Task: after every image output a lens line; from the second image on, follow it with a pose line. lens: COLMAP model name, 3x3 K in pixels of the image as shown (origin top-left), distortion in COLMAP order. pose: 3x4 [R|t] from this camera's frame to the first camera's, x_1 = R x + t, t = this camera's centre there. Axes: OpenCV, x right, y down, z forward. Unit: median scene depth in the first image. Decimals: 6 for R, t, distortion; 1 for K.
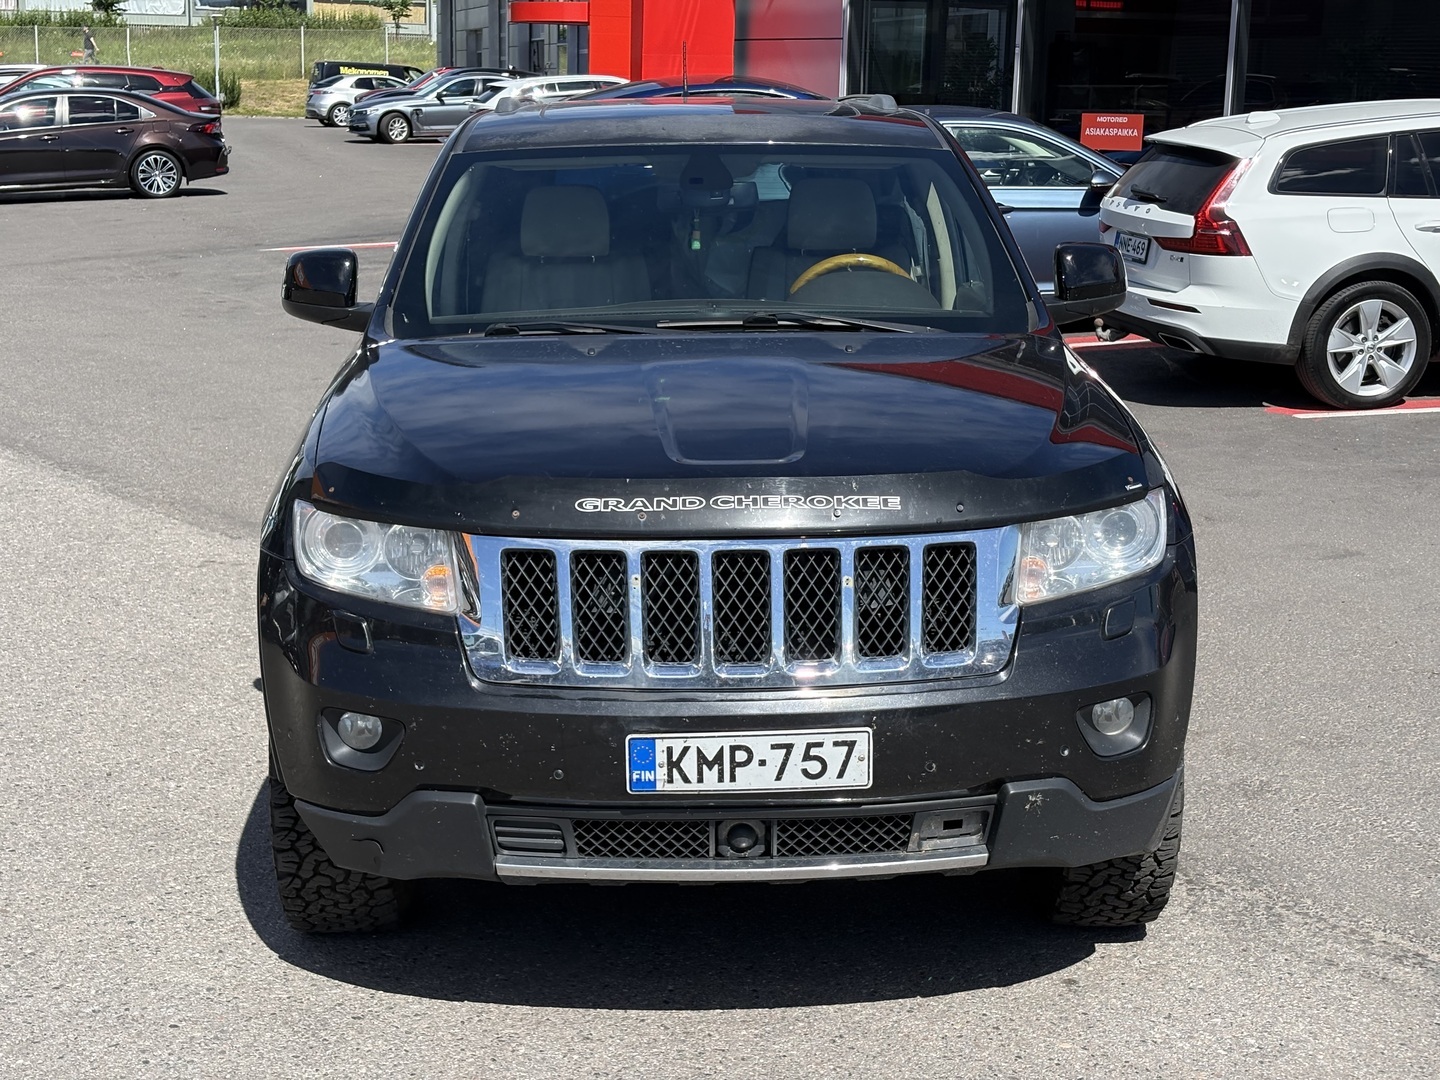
lens RADIAL K [[2176.6, 0, 717.6], [0, 2176.6, 543.6], [0, 0, 1]] dist [0.156710, 0.000000]
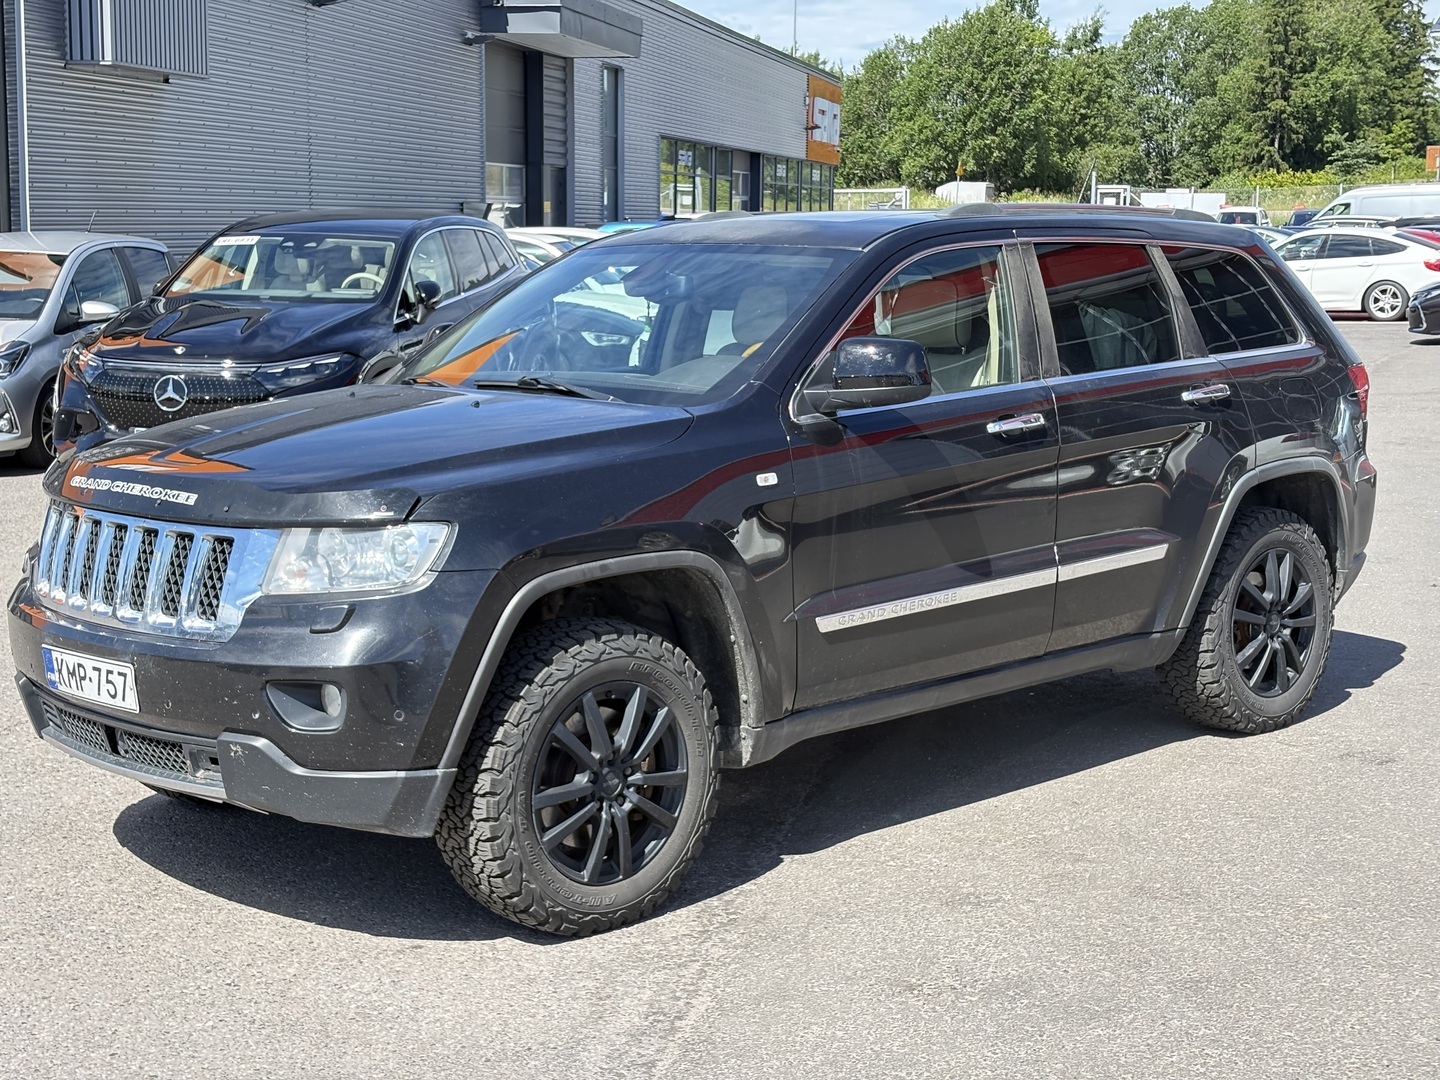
lens RADIAL K [[2176.6, 0, 717.7], [0, 2176.6, 547.5], [0, 0, 1]] dist [0.156710, 0.000000]
pose [[0.658244, 0.103880, -0.745603, 1.275429], [-0.152137, 0.988354, 0.003389, -0.043033], [0.737271, 0.111203, 0.666382, 0.370757]]
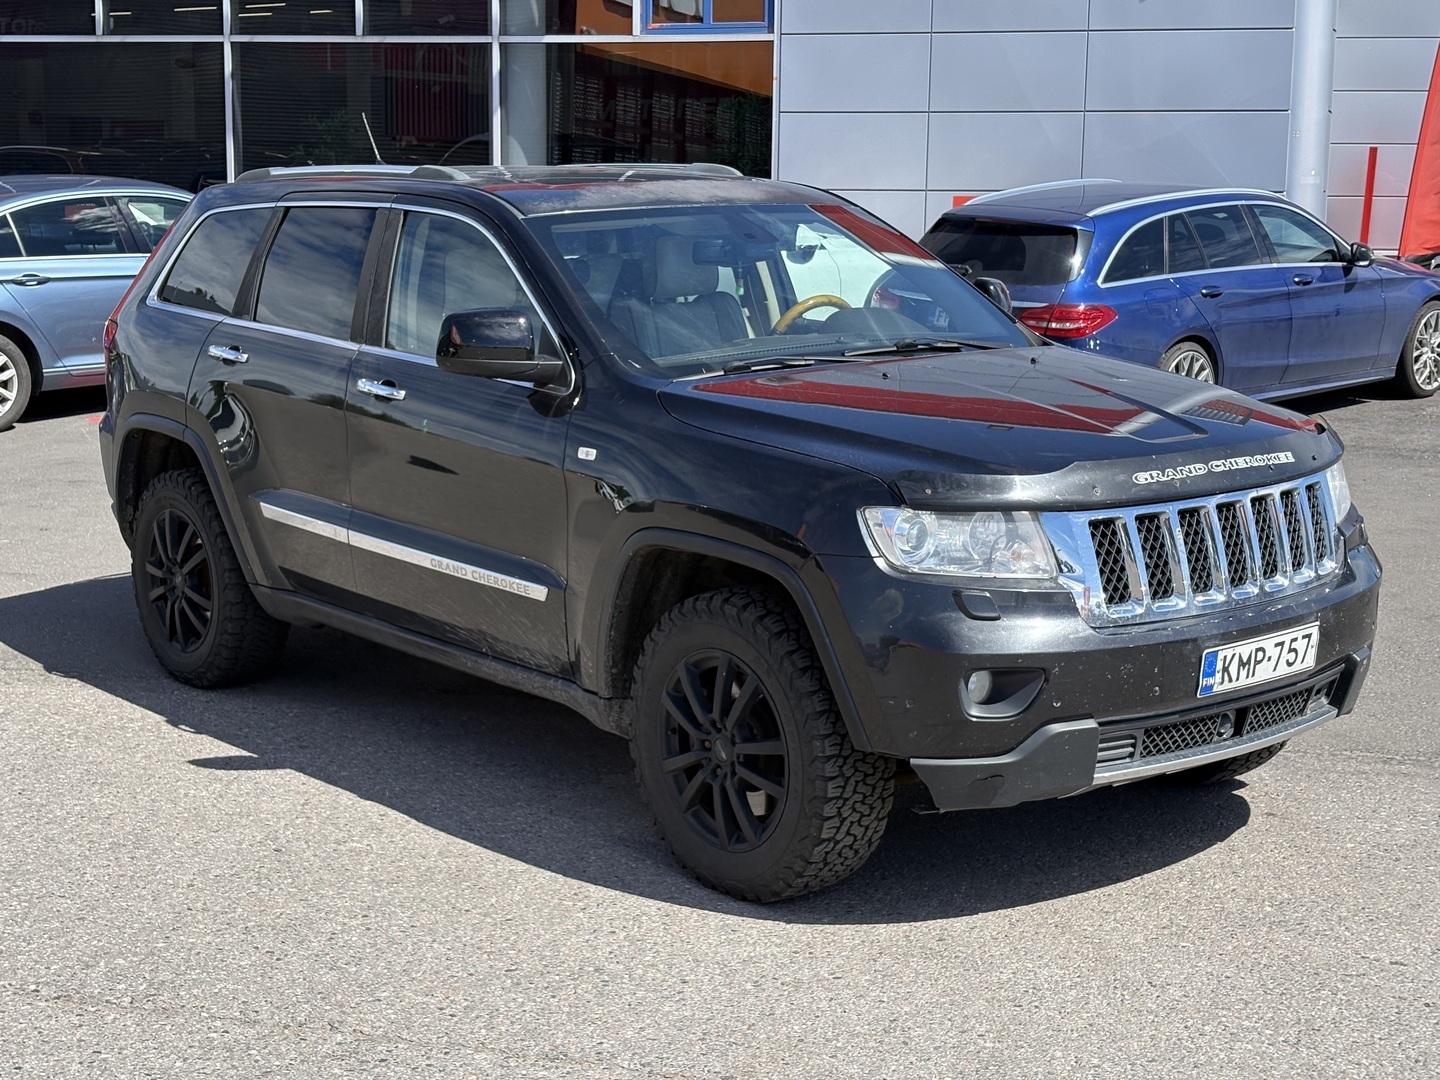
lens RADIAL K [[2176.6, 0, 713.0], [0, 2176.6, 527.5], [0, 0, 1]] dist [0.156710, 0.000000]
pose [[0.792408, -0.102263, 0.601359, -1.035636], [0.127001, 0.991902, 0.001328, -0.022604], [-0.596625, 0.075321, 0.798978, 0.132172]]
